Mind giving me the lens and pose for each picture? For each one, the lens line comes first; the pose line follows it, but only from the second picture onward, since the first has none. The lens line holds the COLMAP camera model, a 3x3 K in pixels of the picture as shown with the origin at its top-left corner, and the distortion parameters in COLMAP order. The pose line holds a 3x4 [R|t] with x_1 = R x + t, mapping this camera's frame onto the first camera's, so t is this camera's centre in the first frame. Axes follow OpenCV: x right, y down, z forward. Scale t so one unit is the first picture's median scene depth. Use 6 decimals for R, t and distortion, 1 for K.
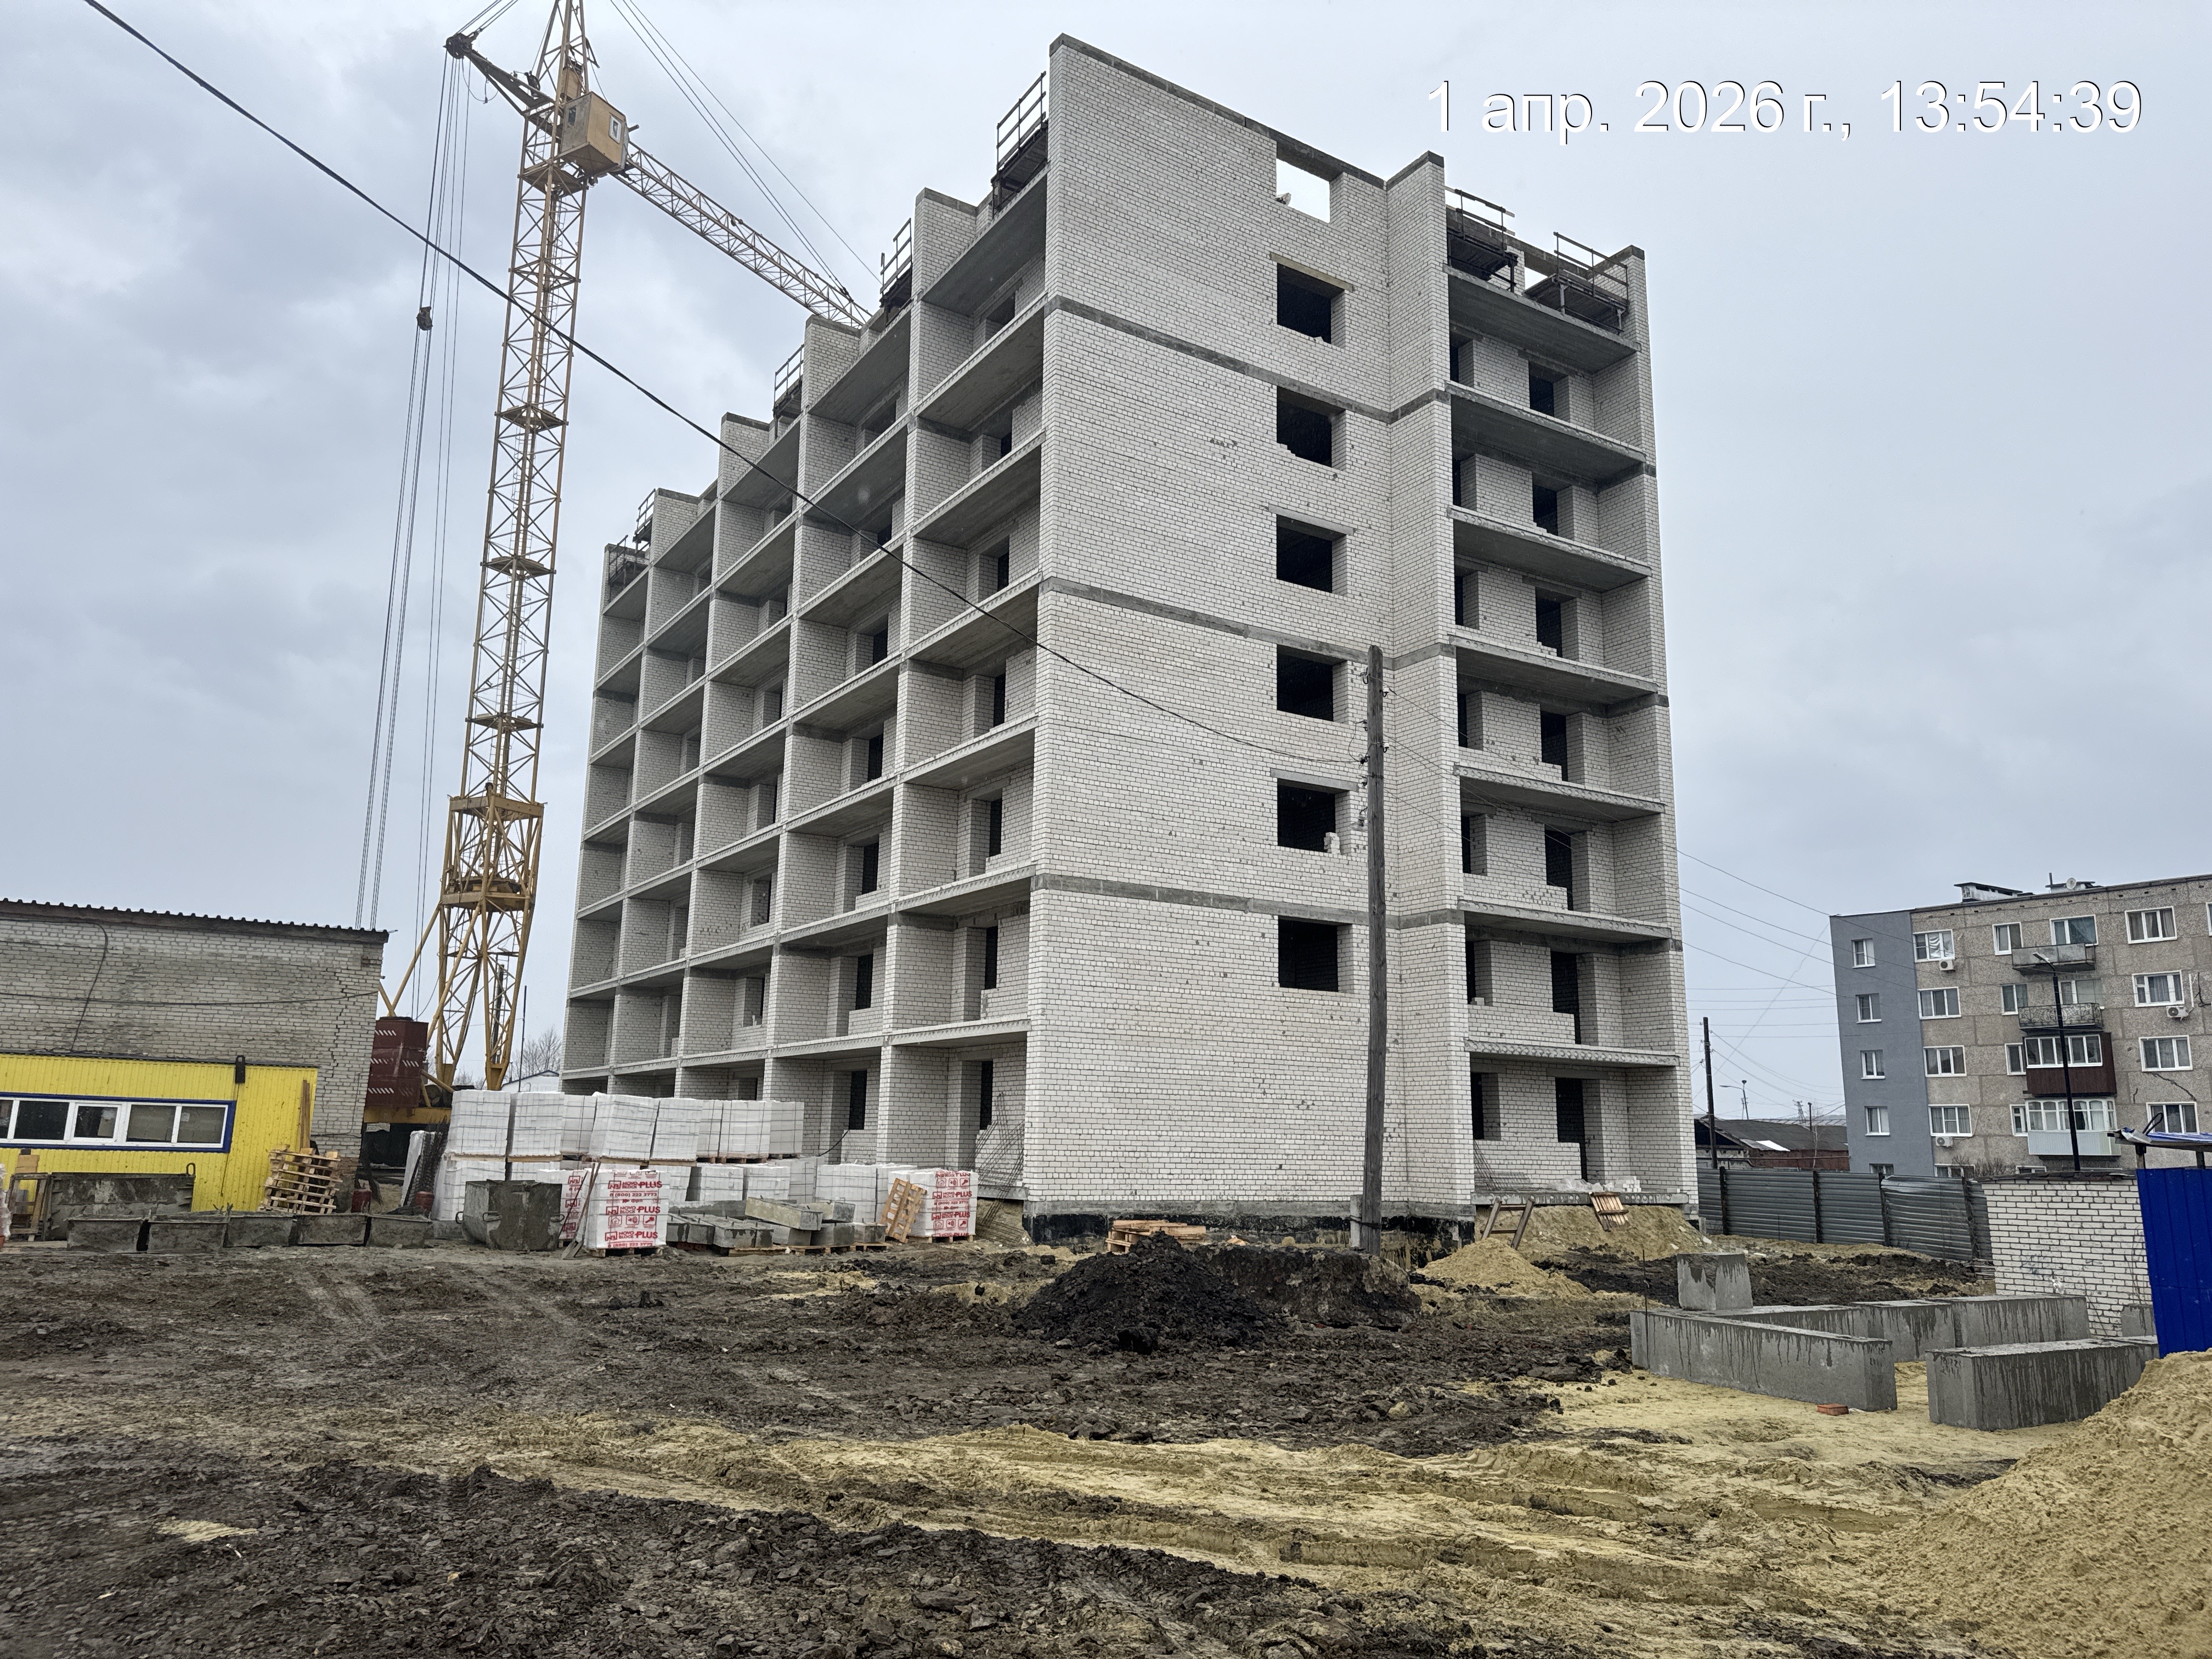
lens RADIAL K [[1542.1, 0, 1111.2], [0, 1542.1, 817.6], [0, 0, 1]] dist [0.130261, -0.180153]
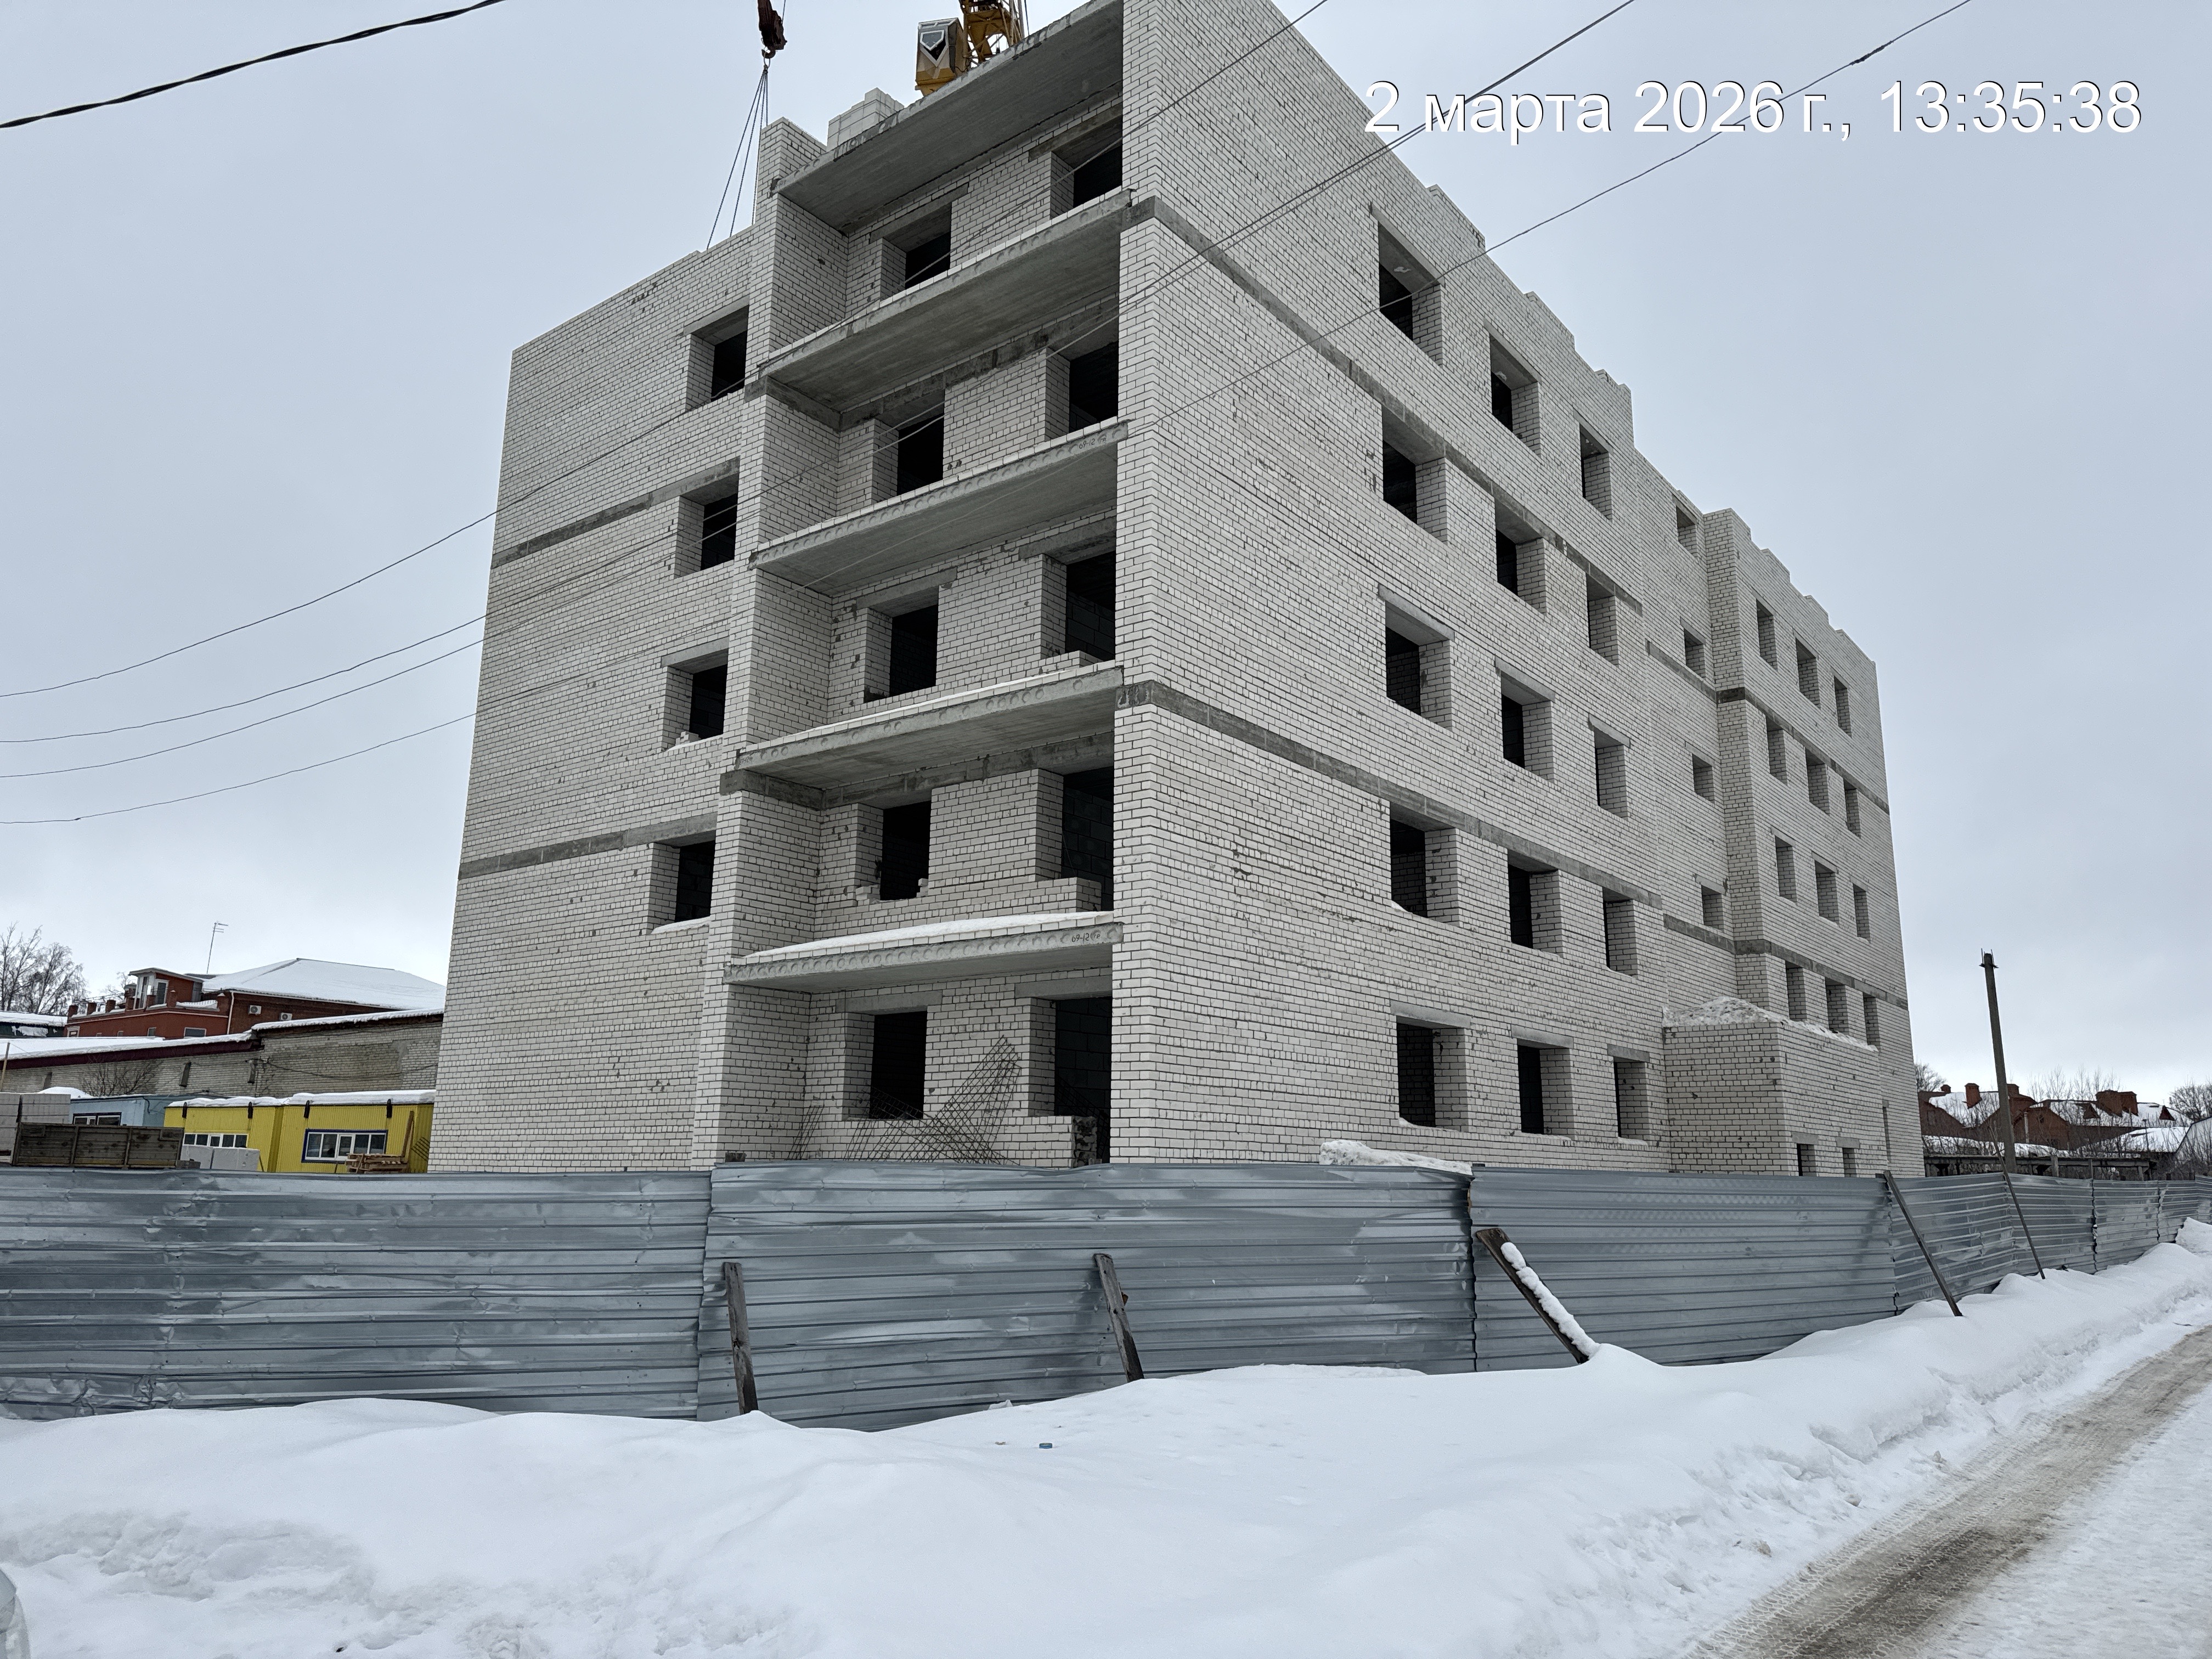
lens RADIAL K [[1543.4, 0, 1112.3], [0, 1543.4, 834.6], [0, 0, 1]] dist [0.166646, -0.335285]
pose [[0.331229, -0.211976, -0.919431, 0.841003], [0.186880, 0.969872, -0.156281, 0.209336], [0.924859, -0.120058, 0.360864, 0.873698]]
